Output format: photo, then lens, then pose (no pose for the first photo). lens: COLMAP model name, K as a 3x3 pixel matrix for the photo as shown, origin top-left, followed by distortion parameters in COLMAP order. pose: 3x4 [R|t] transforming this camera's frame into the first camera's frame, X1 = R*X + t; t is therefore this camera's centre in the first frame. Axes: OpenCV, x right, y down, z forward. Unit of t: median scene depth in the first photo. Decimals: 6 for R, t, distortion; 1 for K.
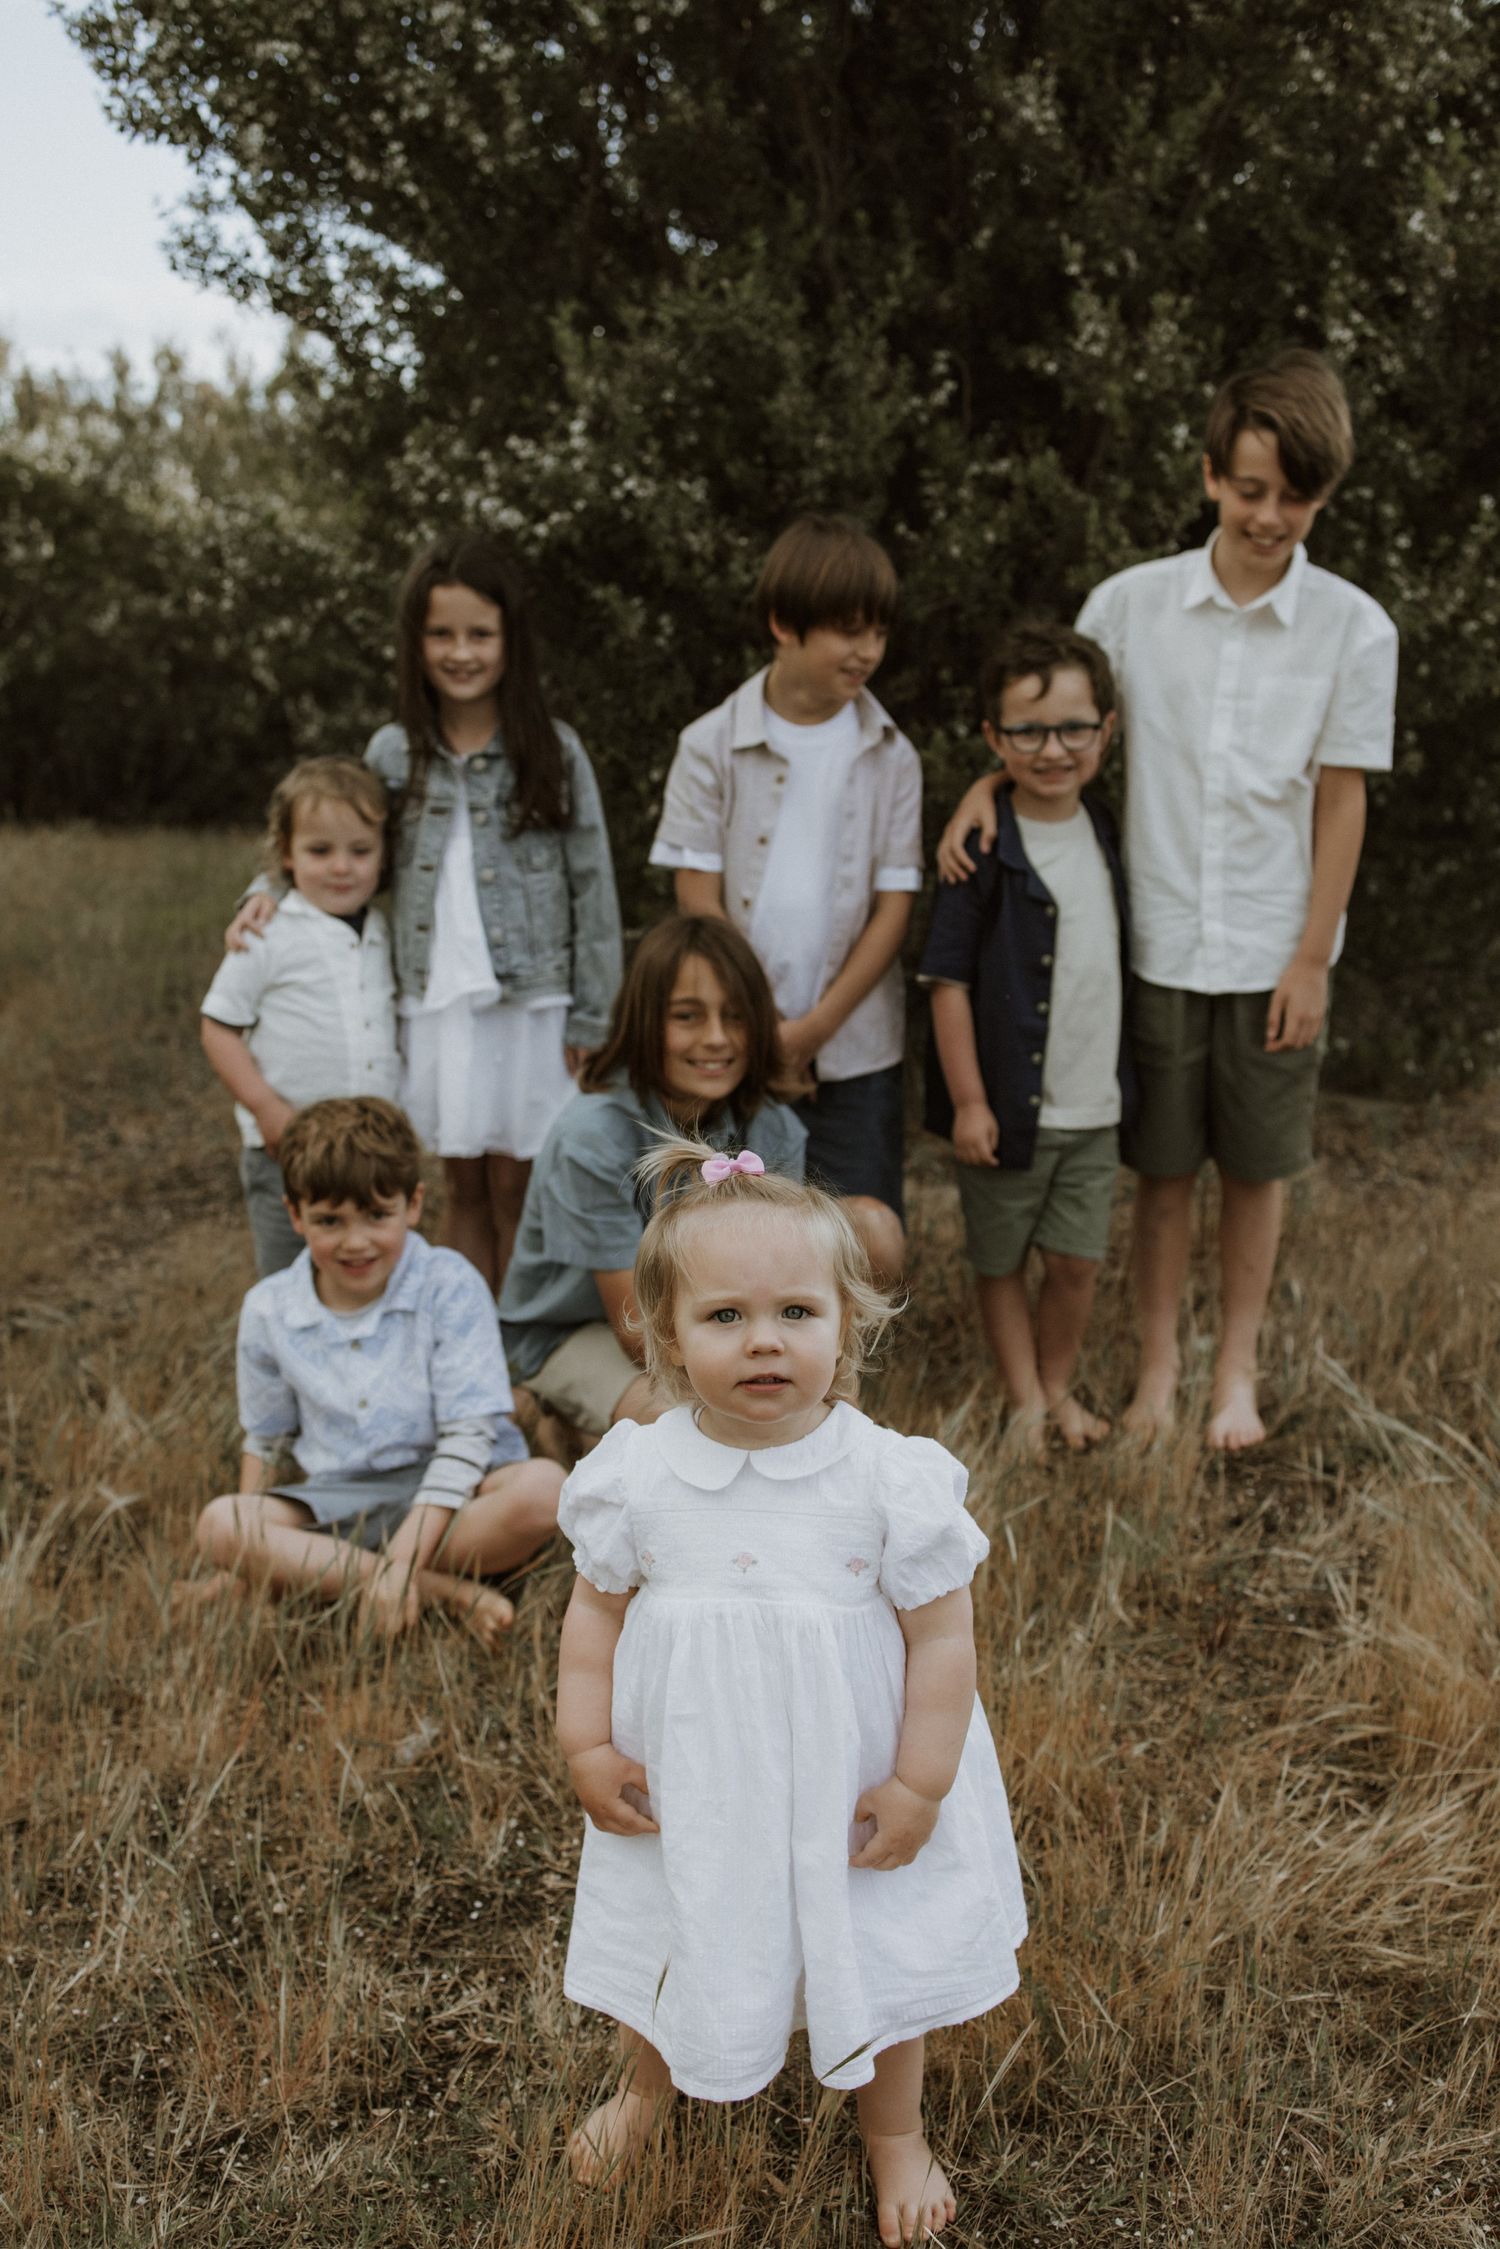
lens RADIAL K [[2440.2, 0, 696.5], [0, 2440.2, 1066.6], [0, 0, 1]] dist [-0.005742, 0.039820]
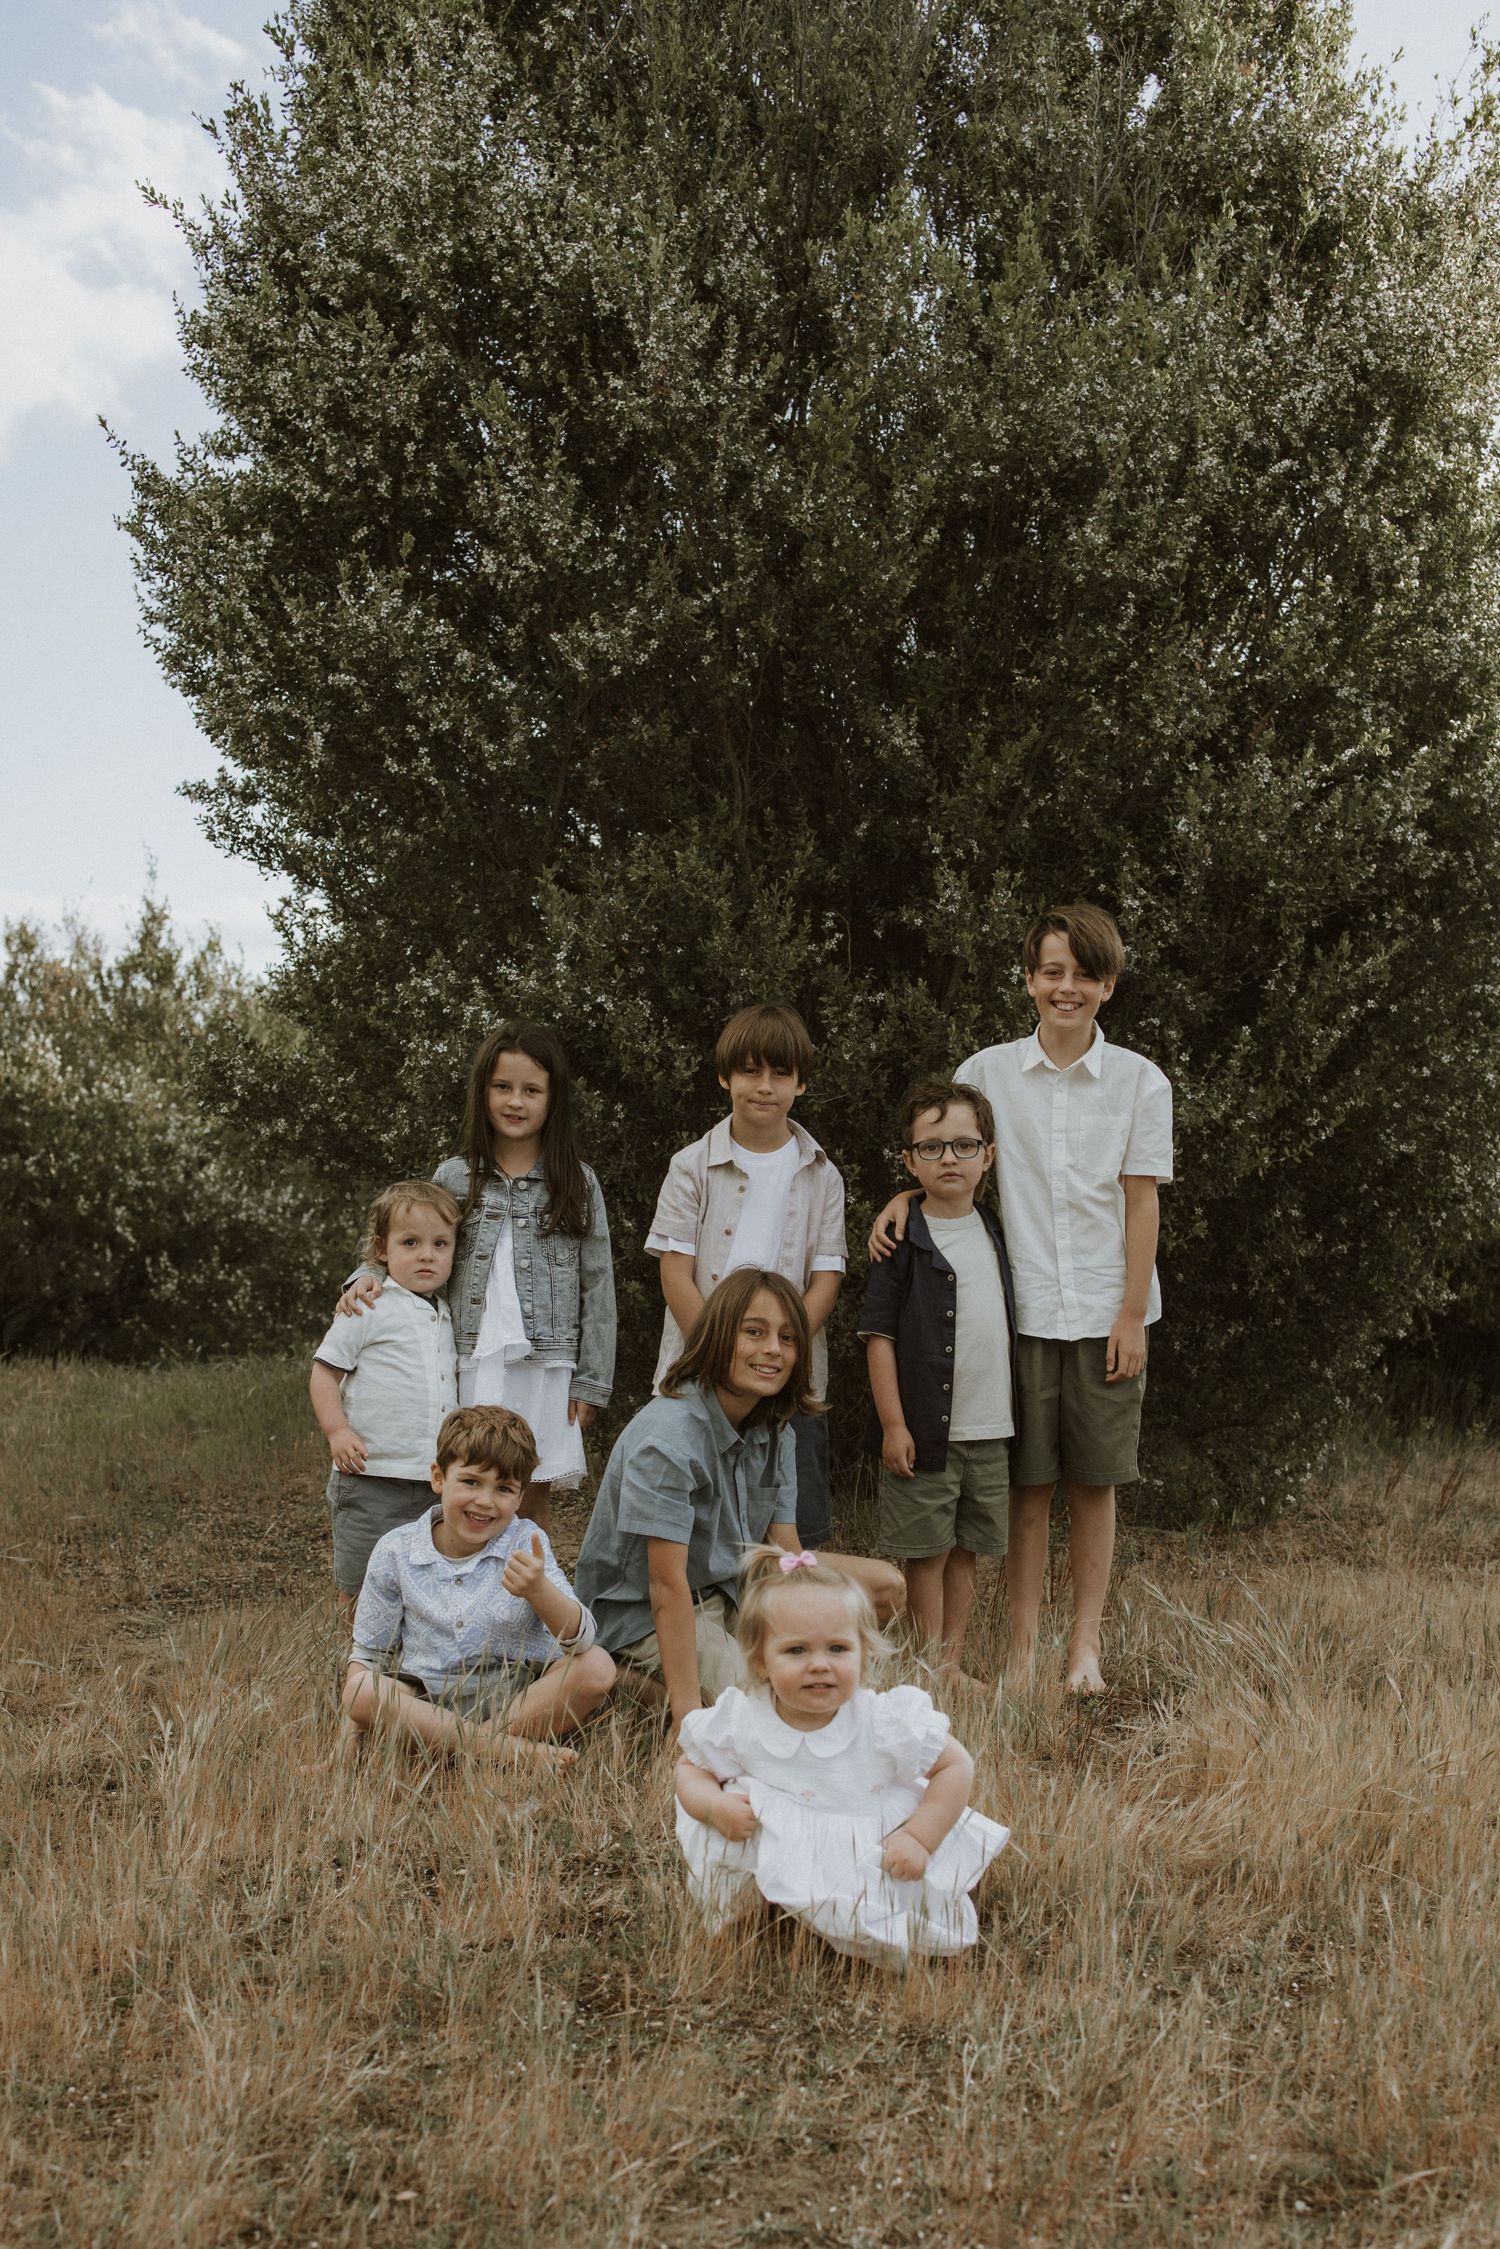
lens RADIAL K [[2351.1, 0, 752.0], [0, 2351.1, 1041.4], [0, 0, 1]] dist [-0.012582, 0.015432]
pose [[0.995492, 0.018284, 0.093064, -0.063233], [0.004600, 0.970778, -0.239936, 0.083620], [-0.094731, 0.239282, 0.966318, -0.212413]]
